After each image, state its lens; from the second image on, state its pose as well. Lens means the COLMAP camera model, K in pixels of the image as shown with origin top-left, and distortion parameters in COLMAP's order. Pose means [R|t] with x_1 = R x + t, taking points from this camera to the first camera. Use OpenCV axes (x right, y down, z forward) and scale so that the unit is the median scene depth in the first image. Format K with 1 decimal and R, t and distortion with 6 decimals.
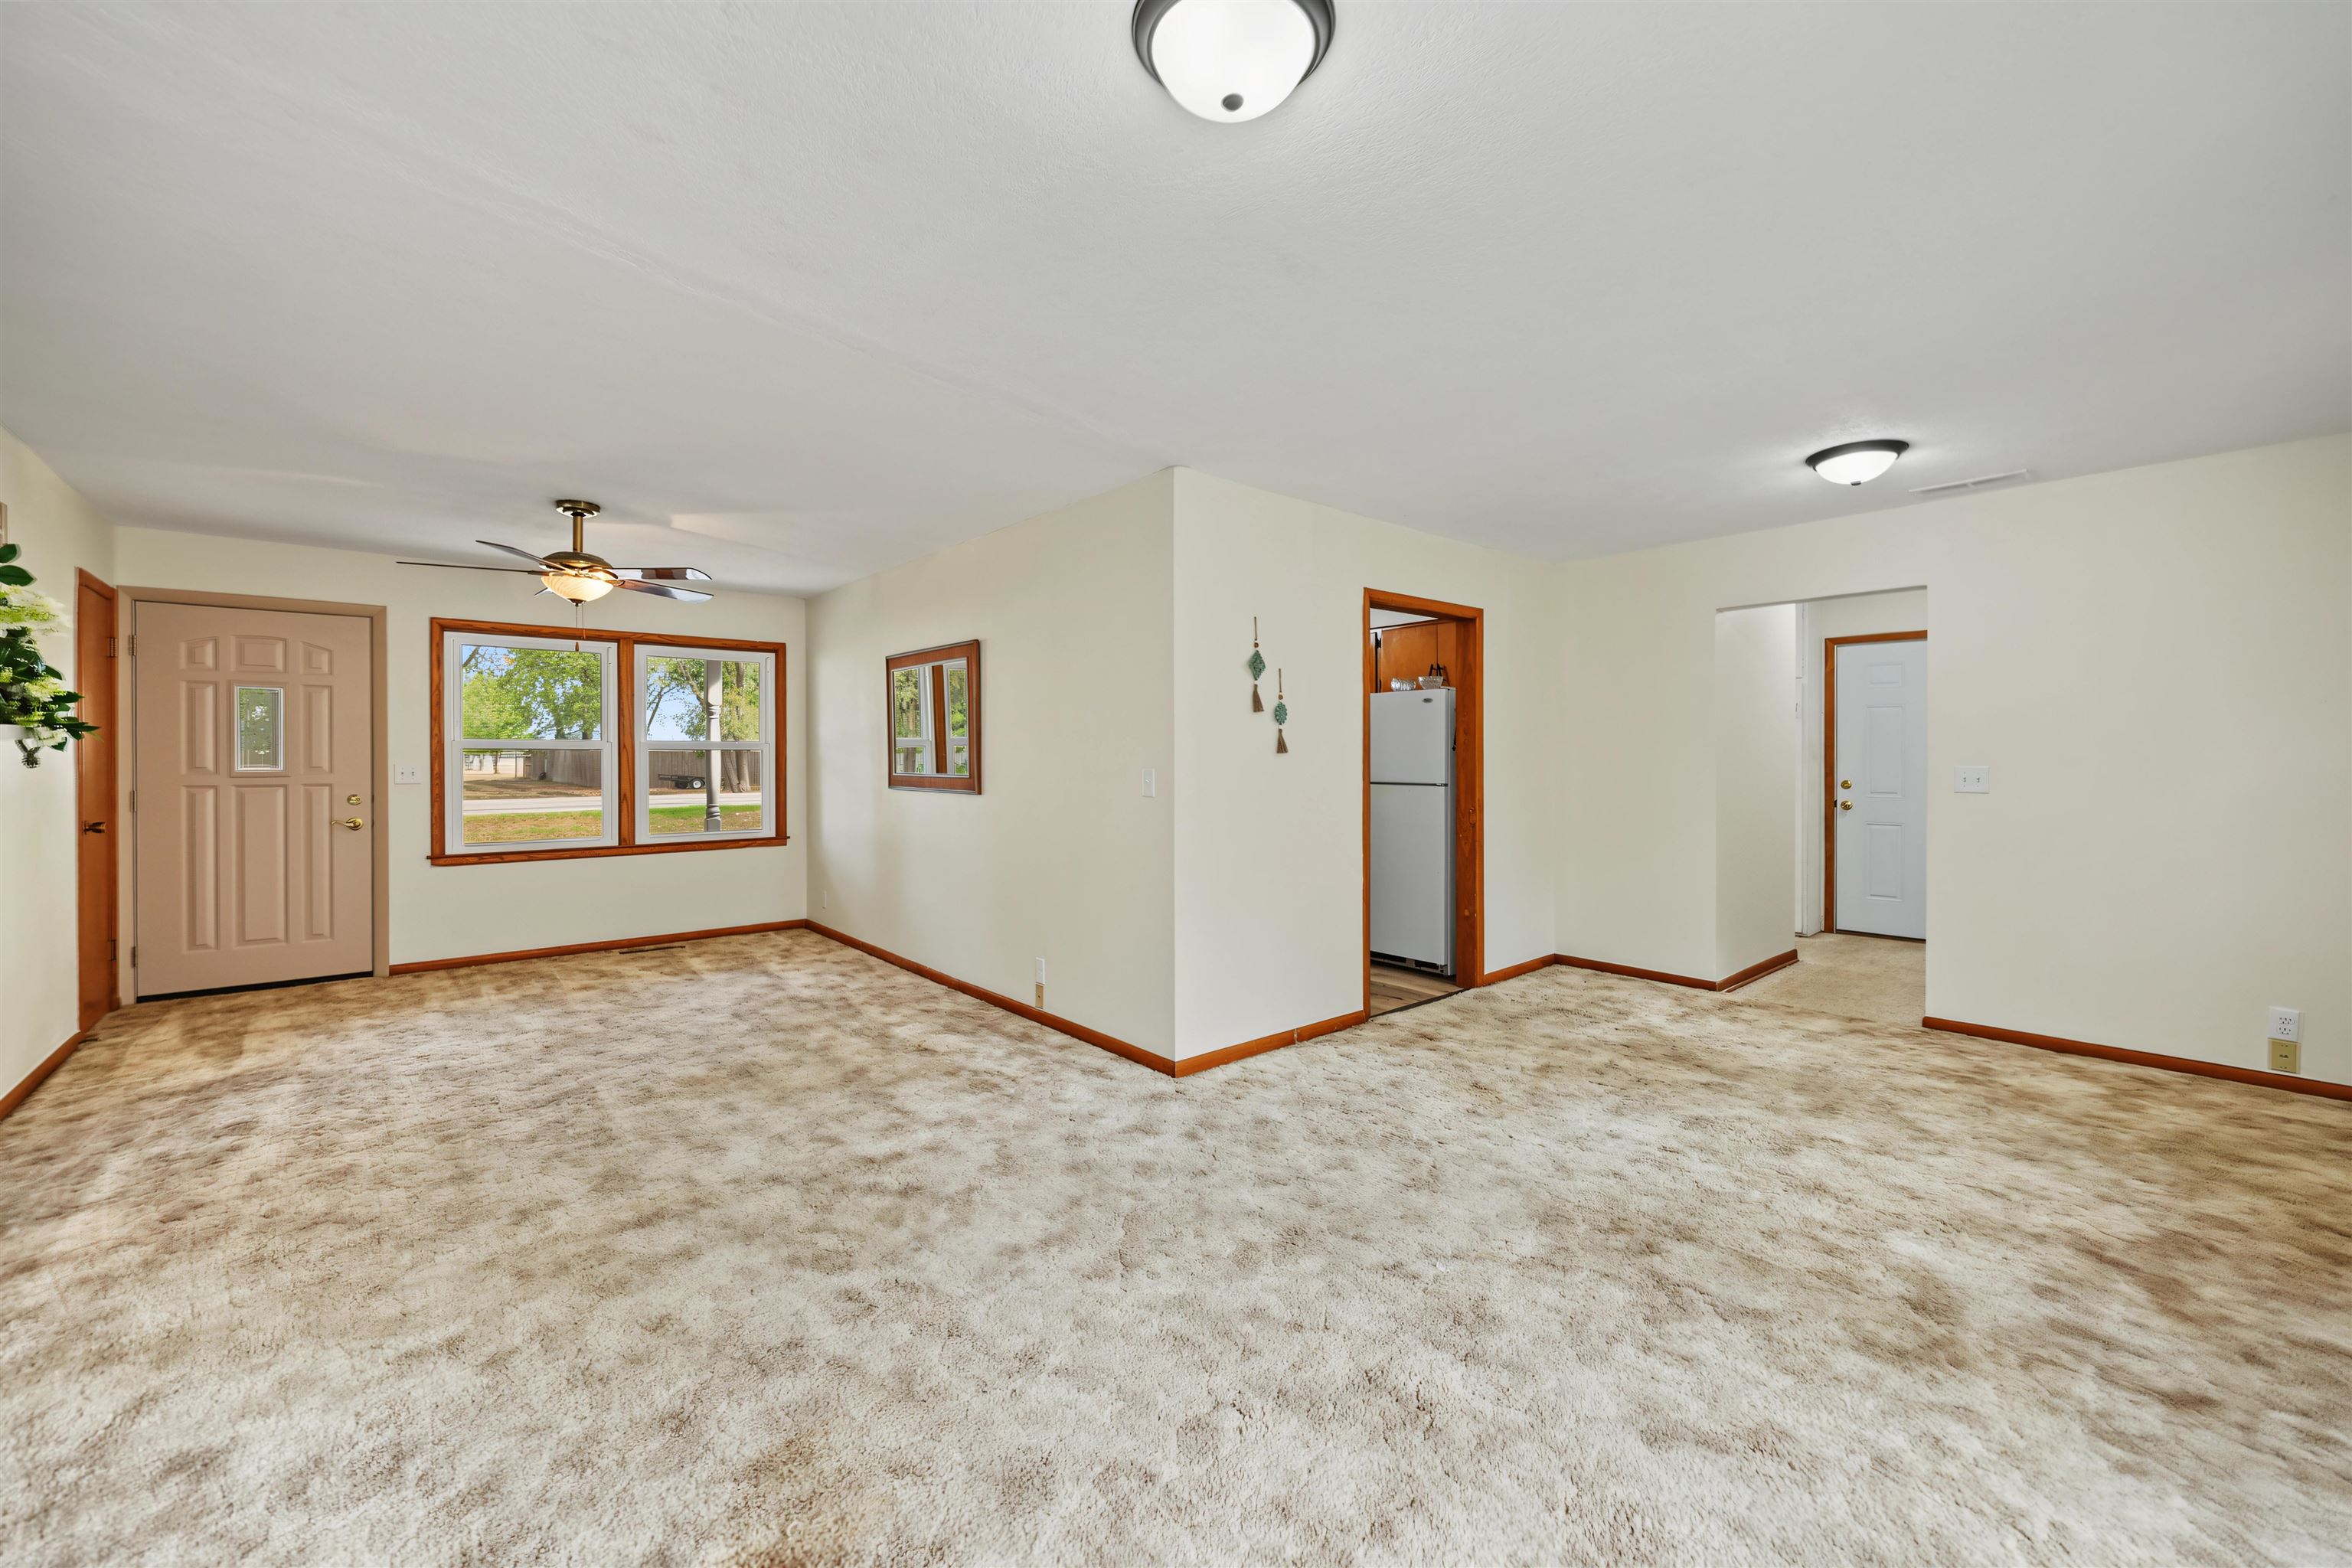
lens RADIAL K [[924.5, 0, 1173.3], [0, 924.5, 780.3], [0, 0, 1]] dist [-0.002024, 0.000029]
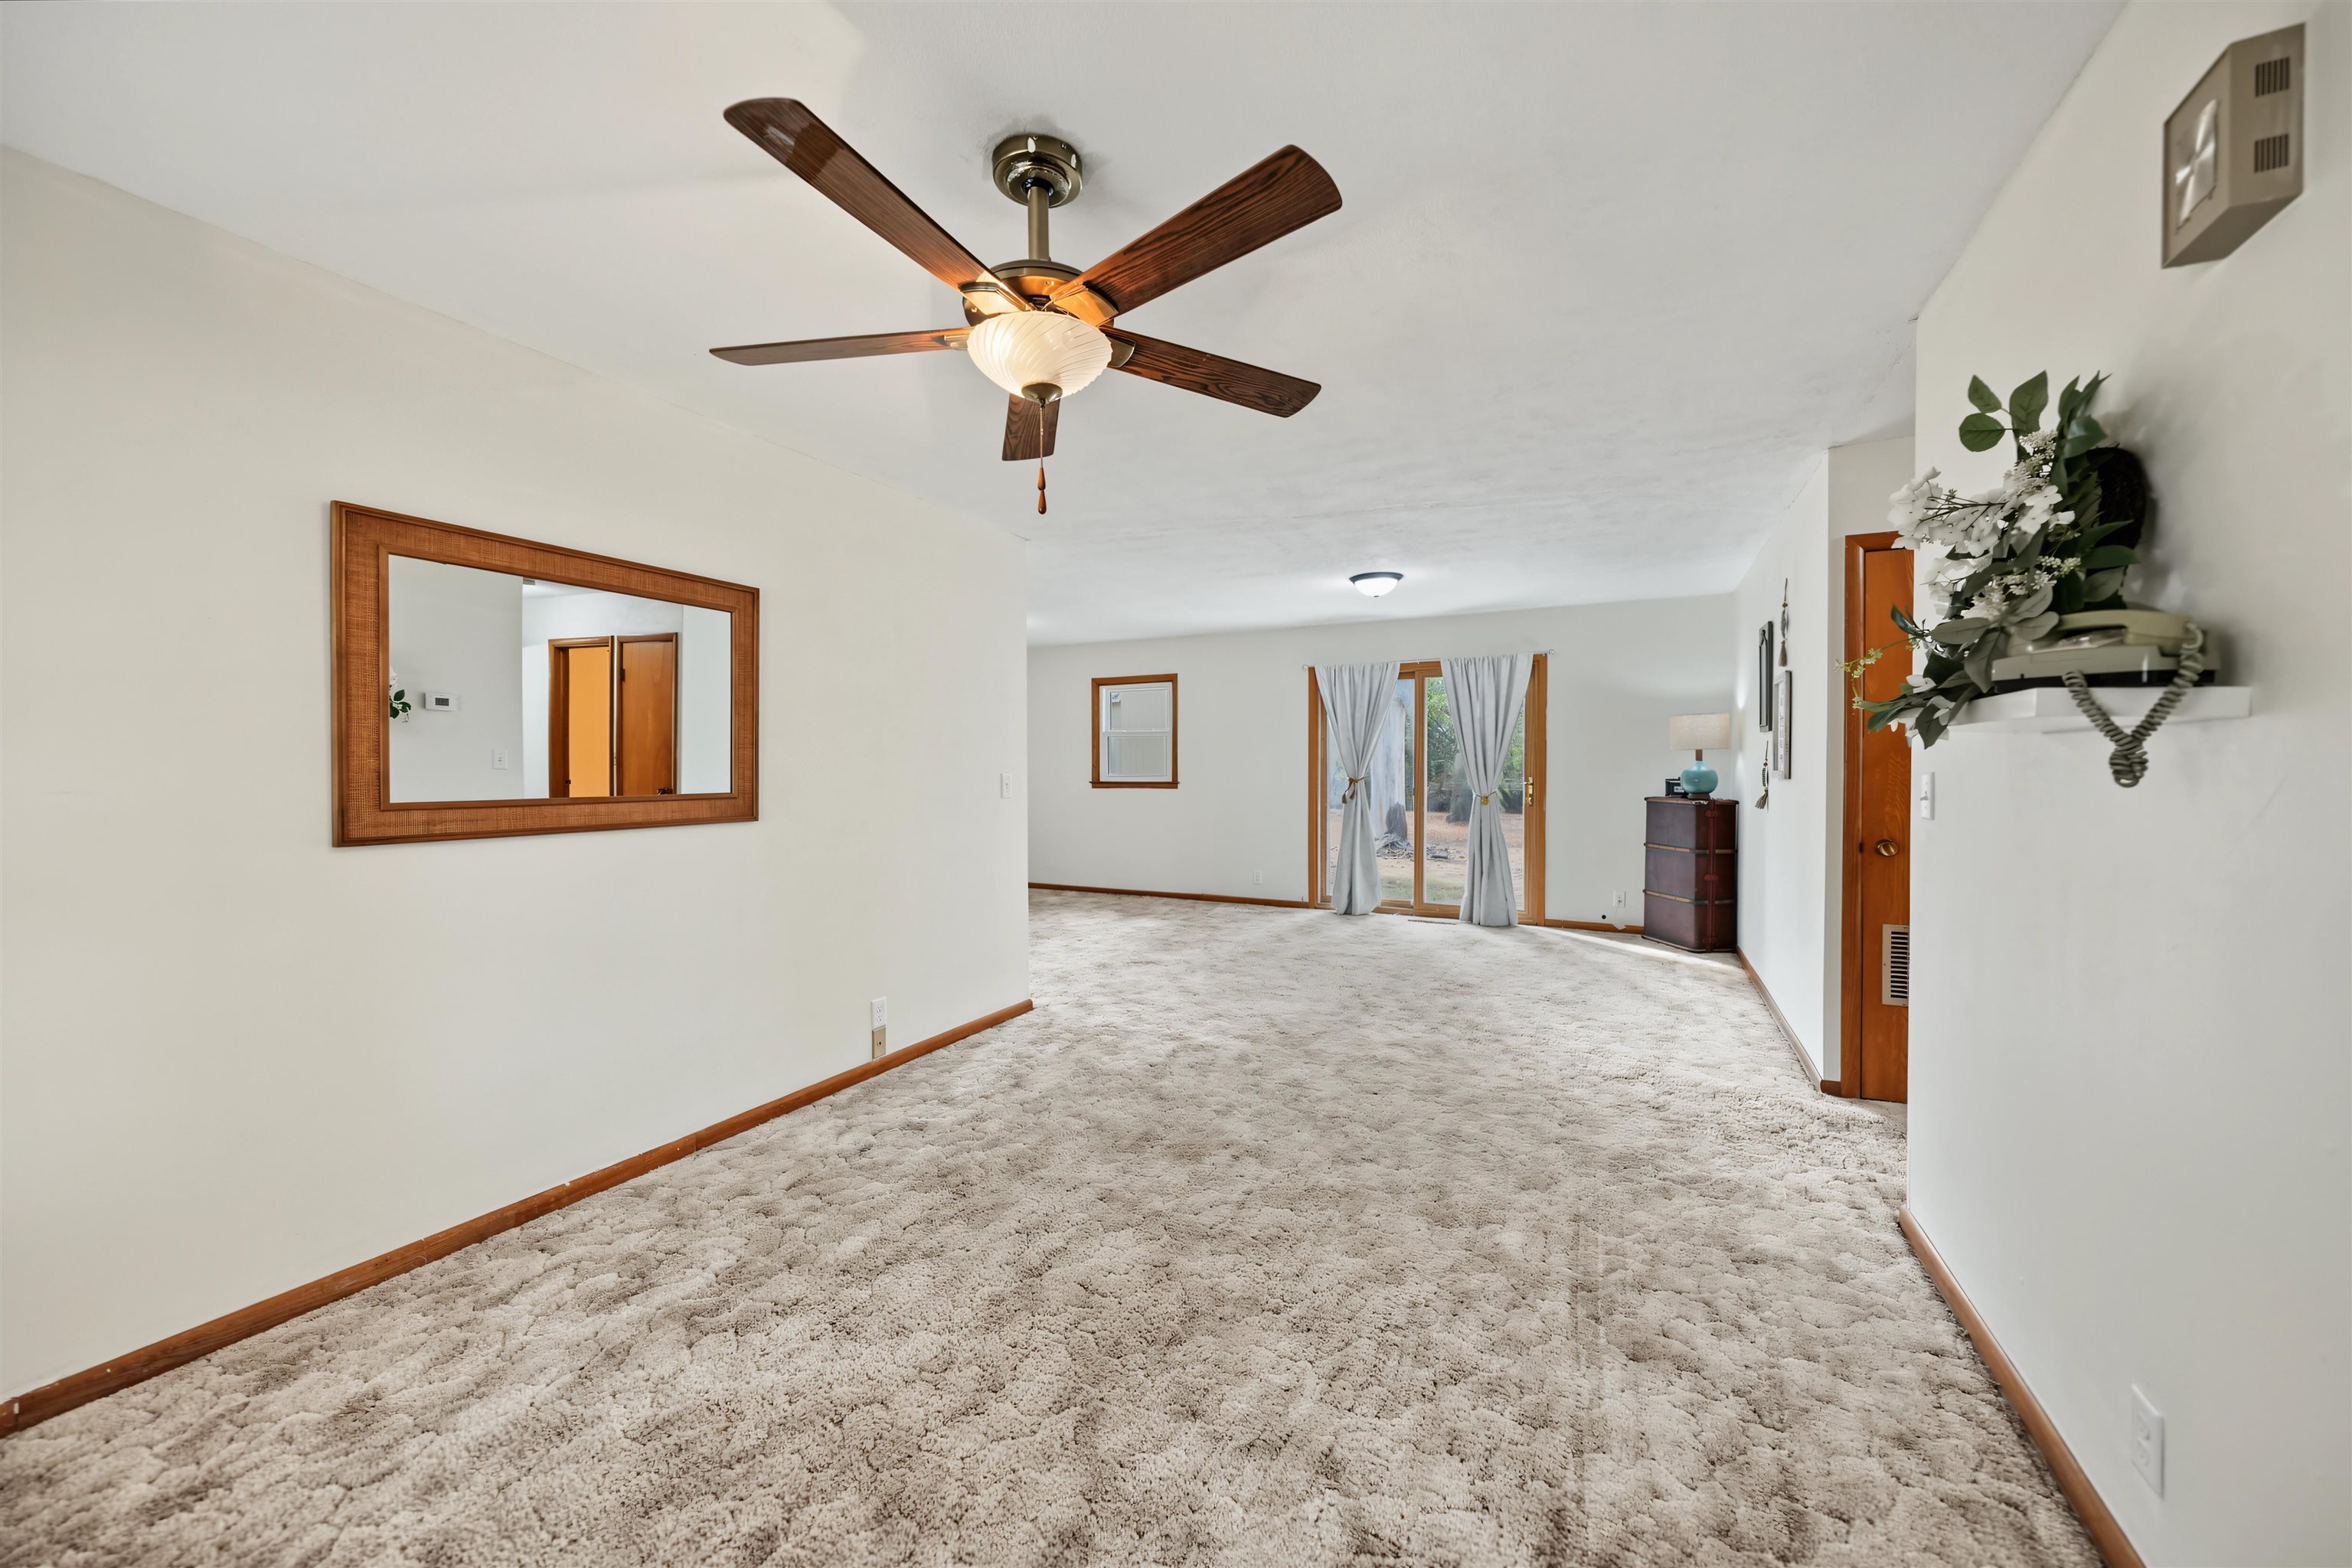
lens RADIAL K [[865.2, 0, 1184.9], [0, 865.2, 777.9], [0, 0, 1]] dist [0.006052, 0.000022]
pose [[-0.387213, -0.012954, 0.921899, -1.428951], [0.023717, 0.999430, 0.024005, -0.035189], [-0.921685, 0.031160, -0.386685, 1.500930]]
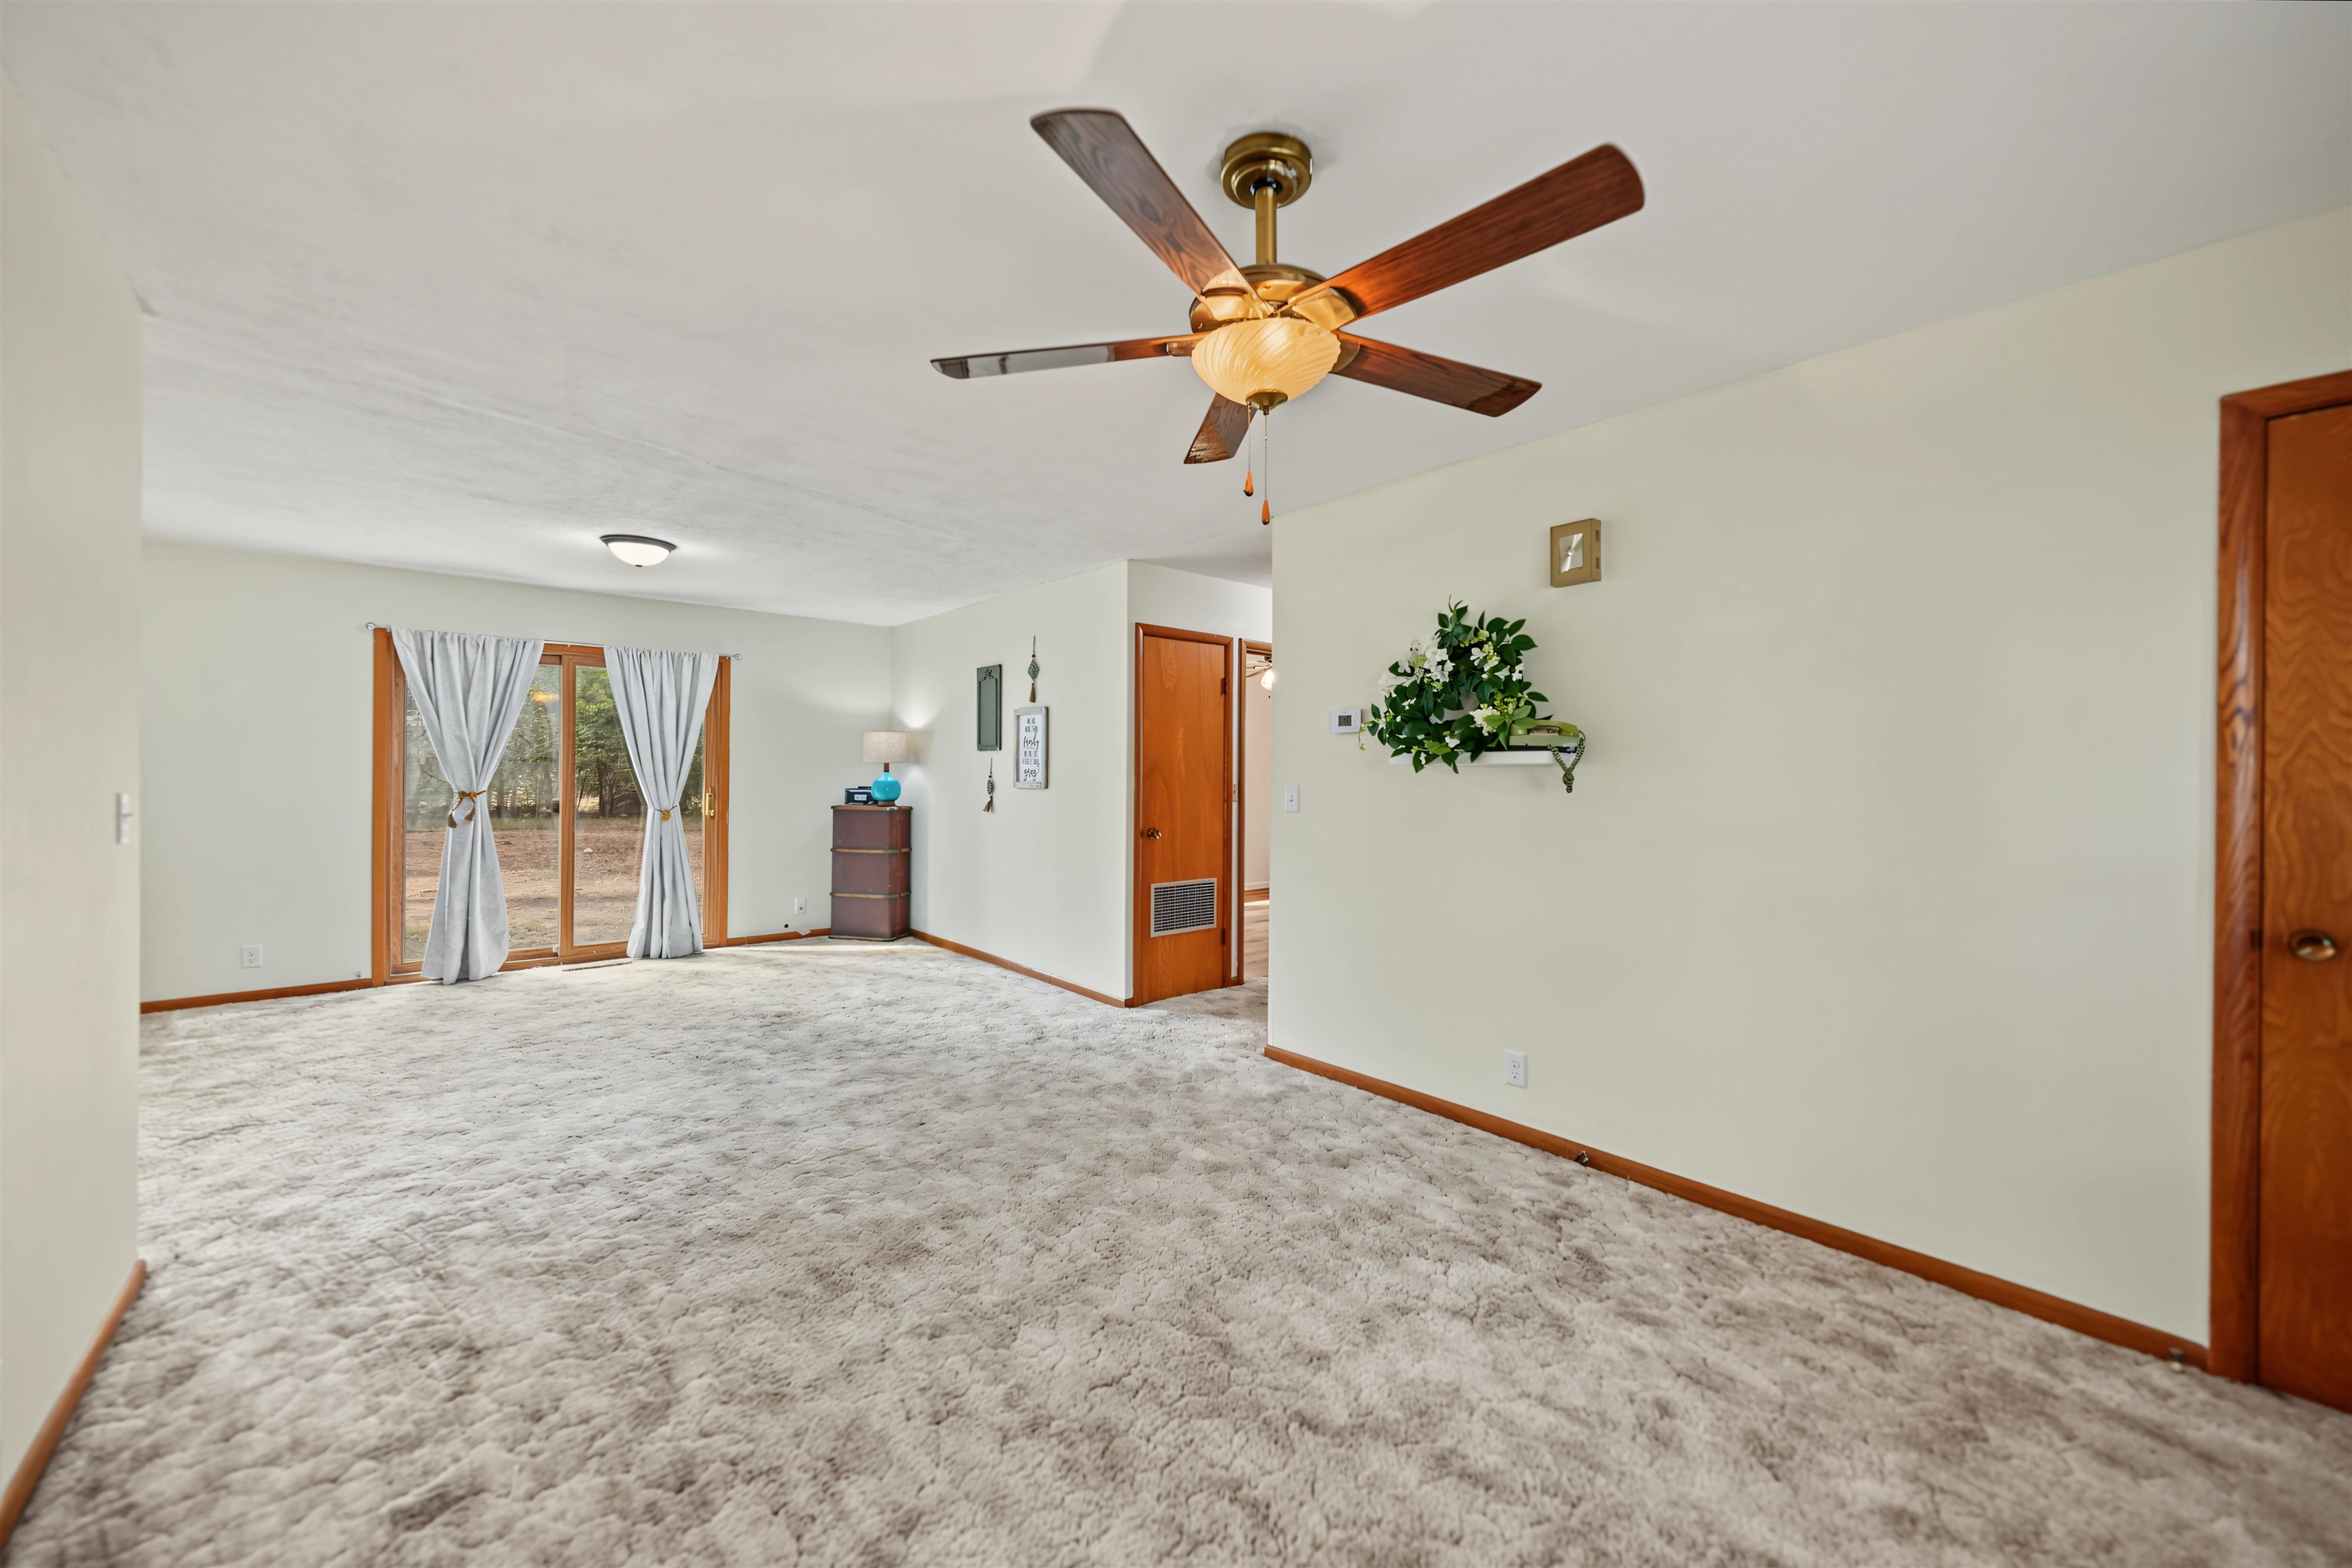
lens RADIAL K [[876.5, 0, 1181.4], [0, 876.5, 773.6], [0, 0, 1]] dist [-0.004147, 0.000756]
pose [[-0.999853, -0.006460, -0.015853, -0.827666], [-0.006829, 0.999704, 0.023351, -0.052014], [0.015697, 0.023456, -0.999602, 1.902932]]
